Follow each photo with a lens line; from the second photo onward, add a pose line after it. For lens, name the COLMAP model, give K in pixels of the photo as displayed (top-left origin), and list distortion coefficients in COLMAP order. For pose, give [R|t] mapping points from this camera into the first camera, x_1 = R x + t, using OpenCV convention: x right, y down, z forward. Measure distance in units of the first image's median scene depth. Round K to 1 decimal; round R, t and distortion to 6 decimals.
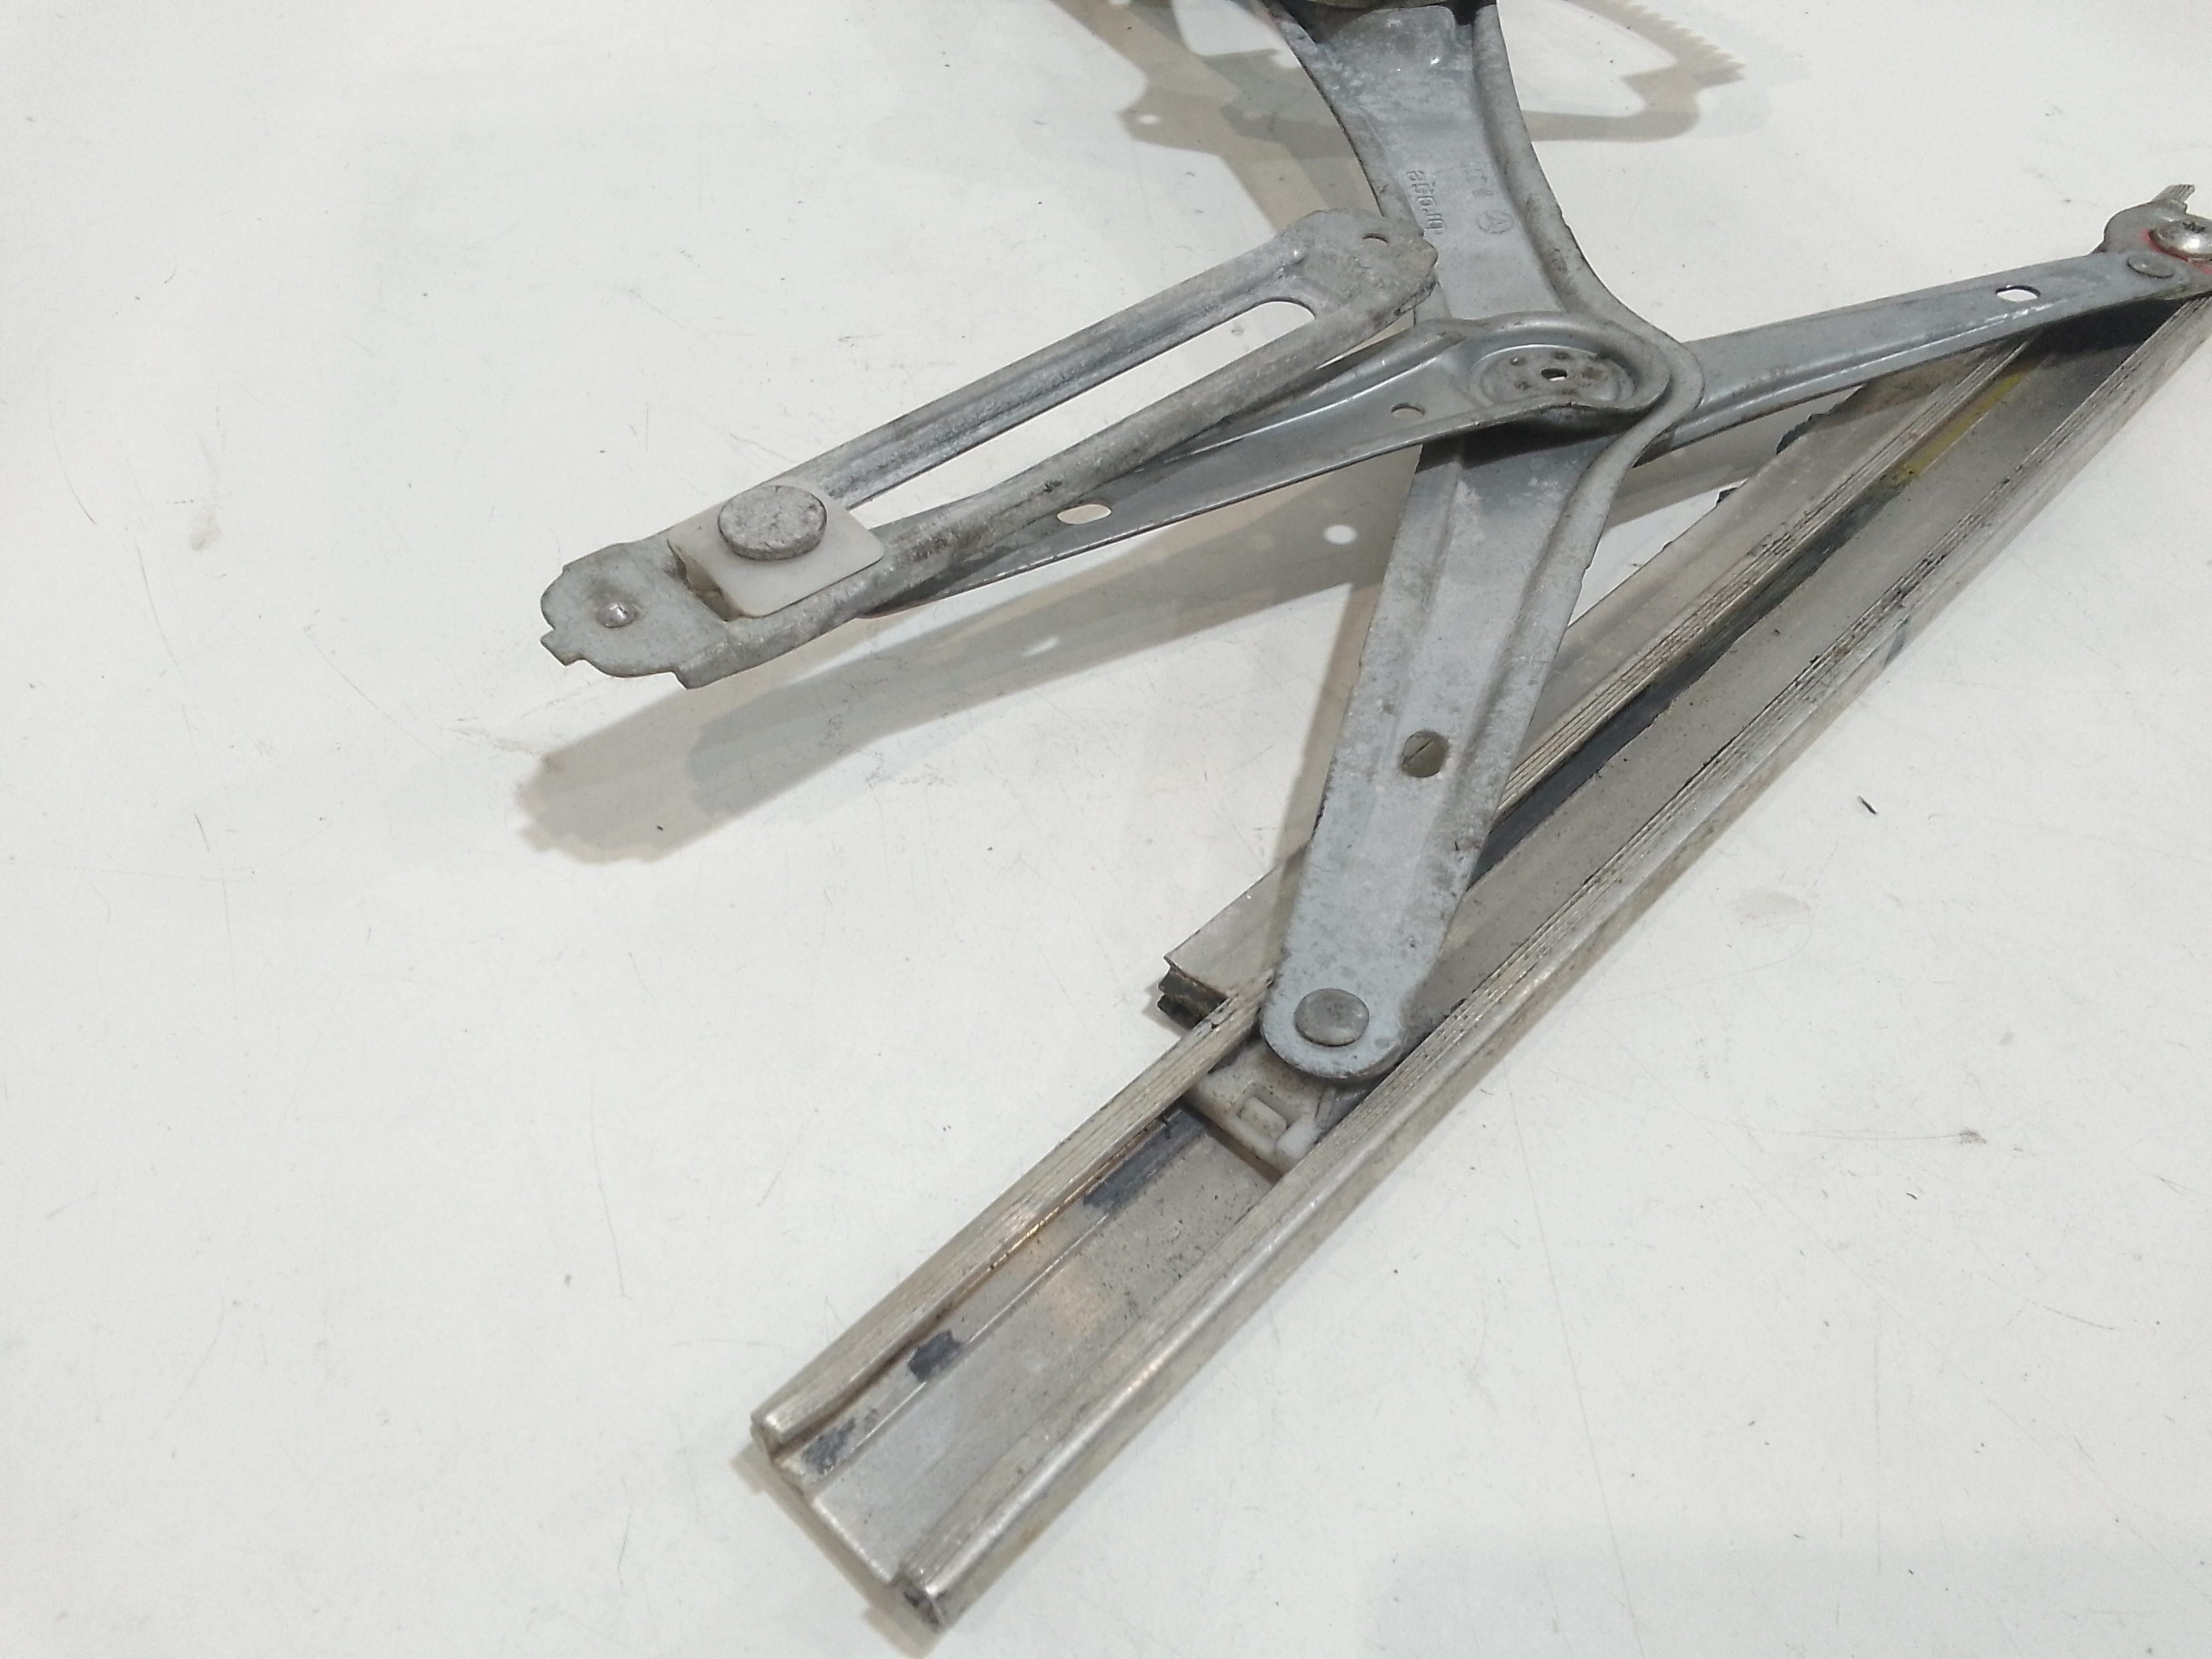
lens RADIAL K [[1723.2, 0, 1110.2], [0, 1723.2, 838.6], [0, 0, 1]] dist [0.071180, -0.117810]
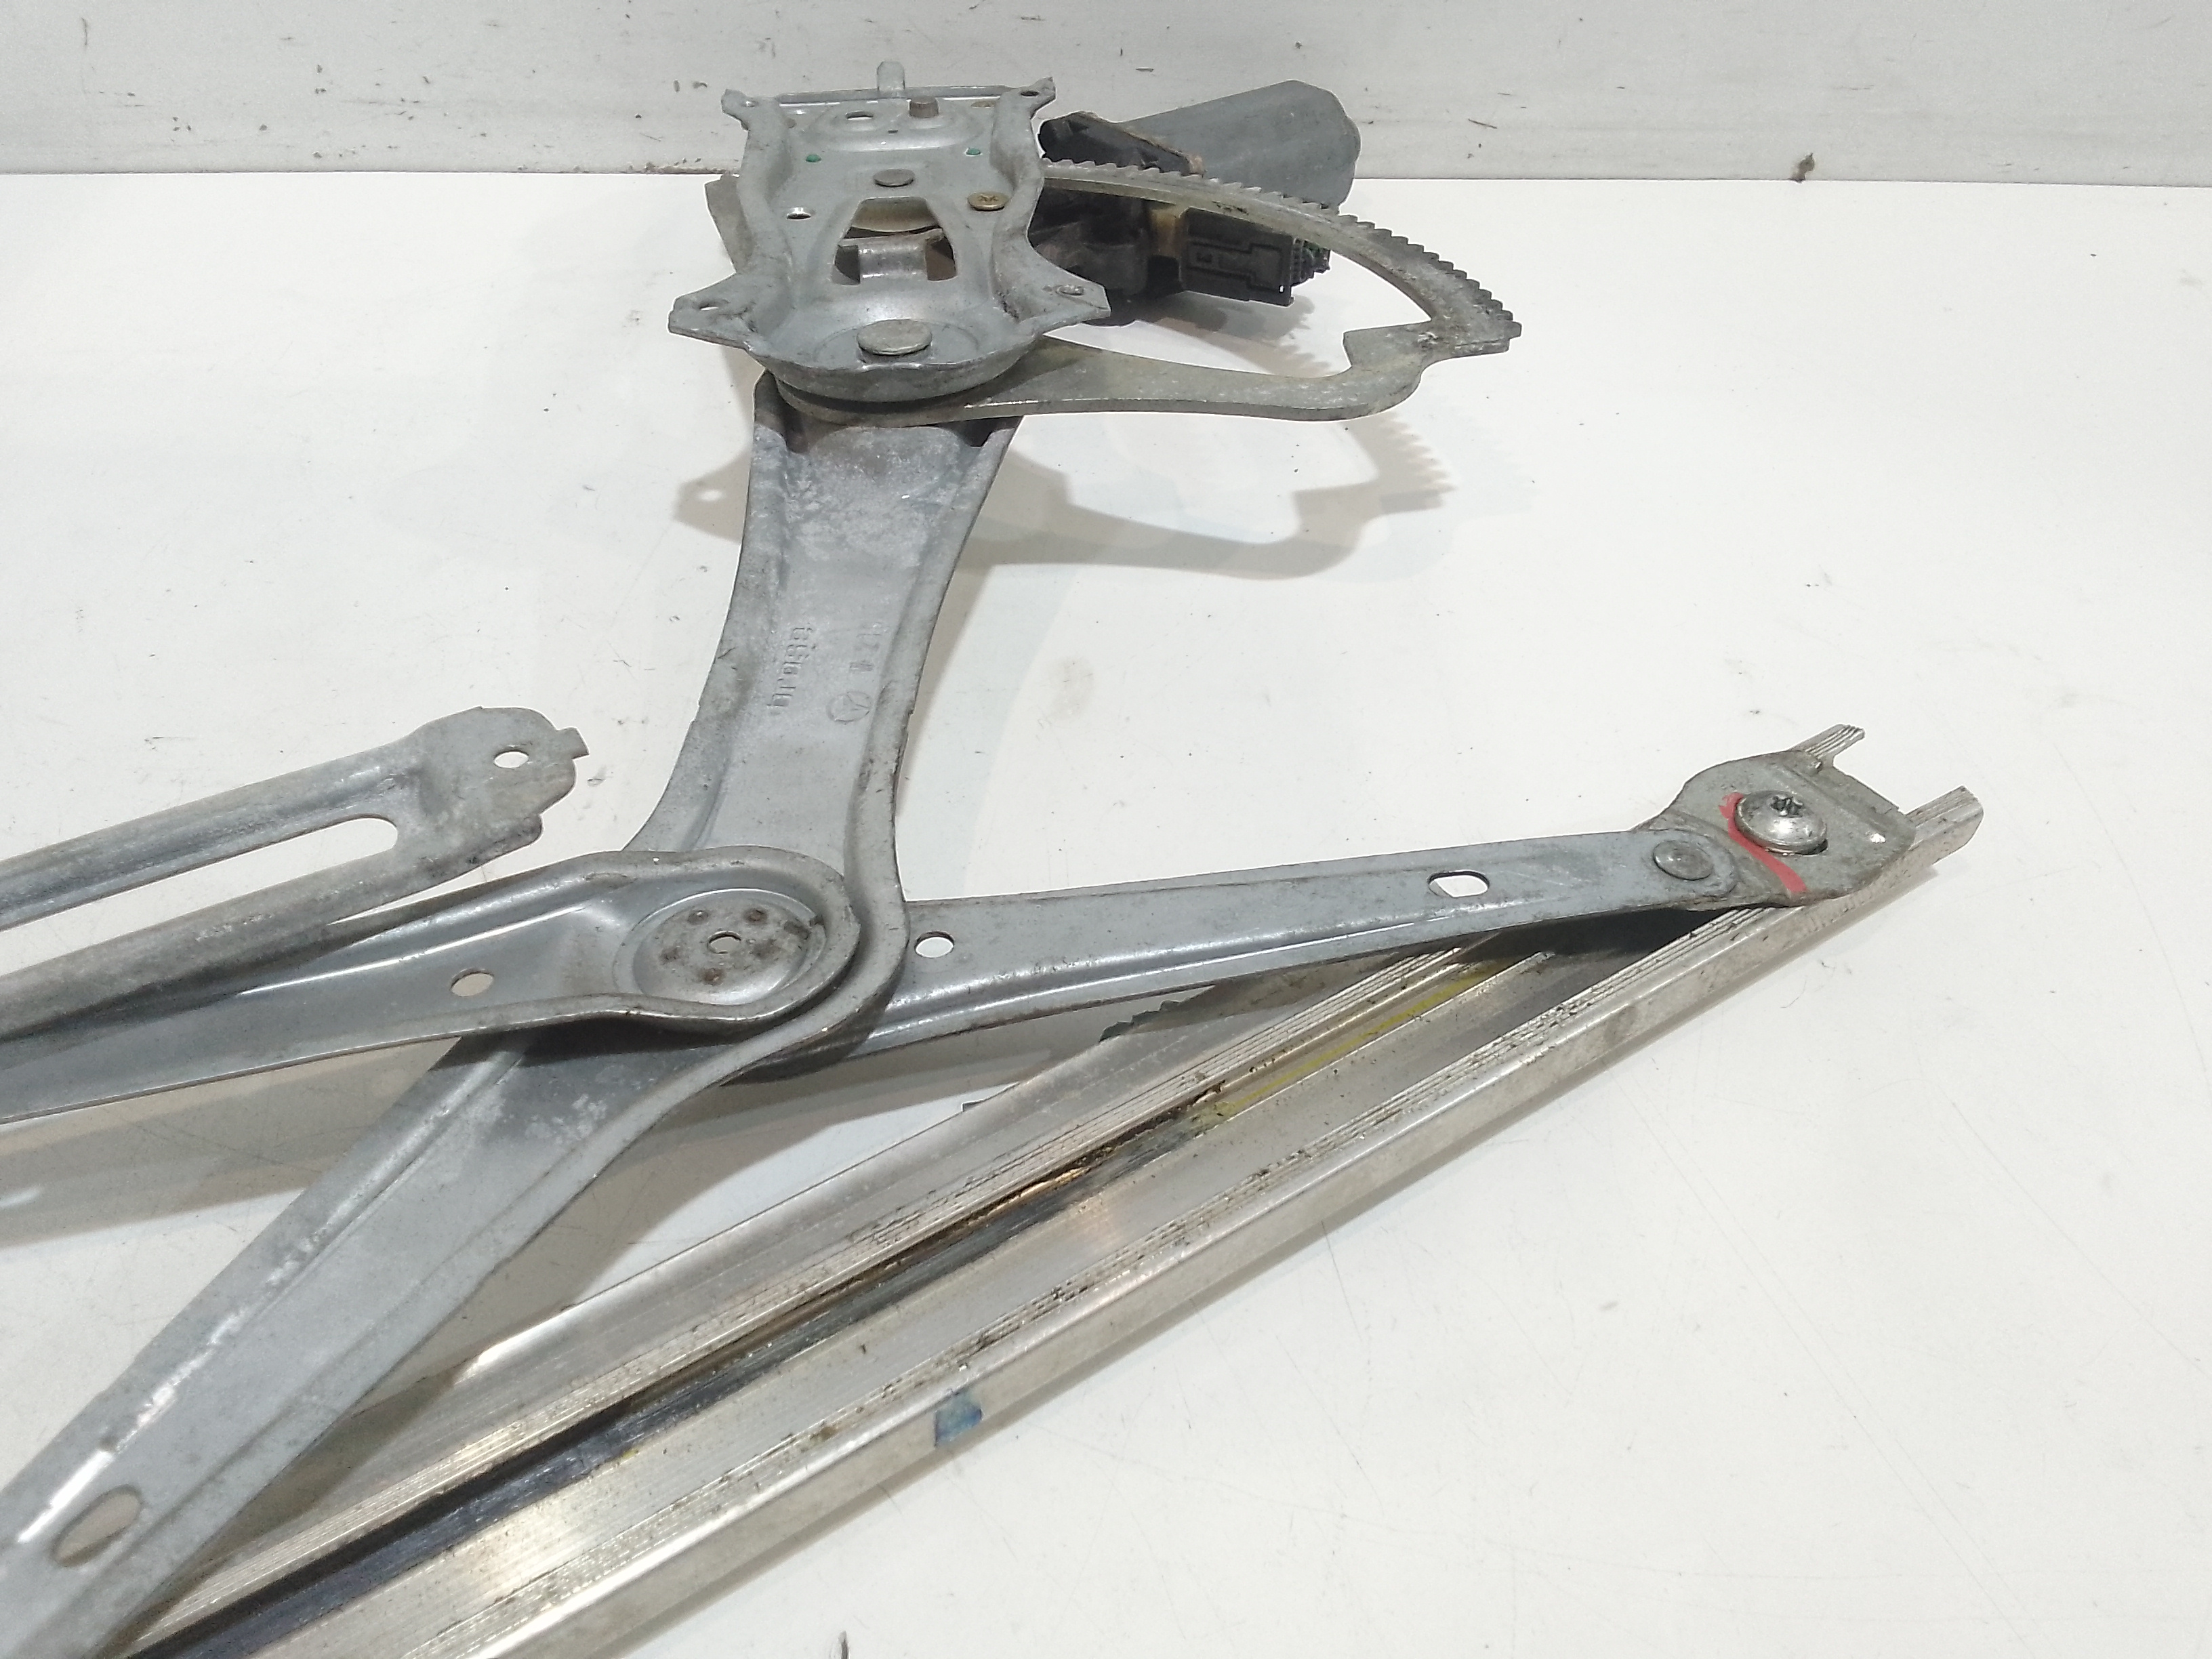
lens RADIAL K [[1735.8, 0, 1114.1], [0, 1735.8, 830.2], [0, 0, 1]] dist [0.071934, -0.119536]
pose [[0.975769, 0.131761, -0.174681, 0.637612], [-0.148404, 0.985193, -0.085858, -0.313230], [0.160782, 0.109701, 0.980875, 0.273827]]
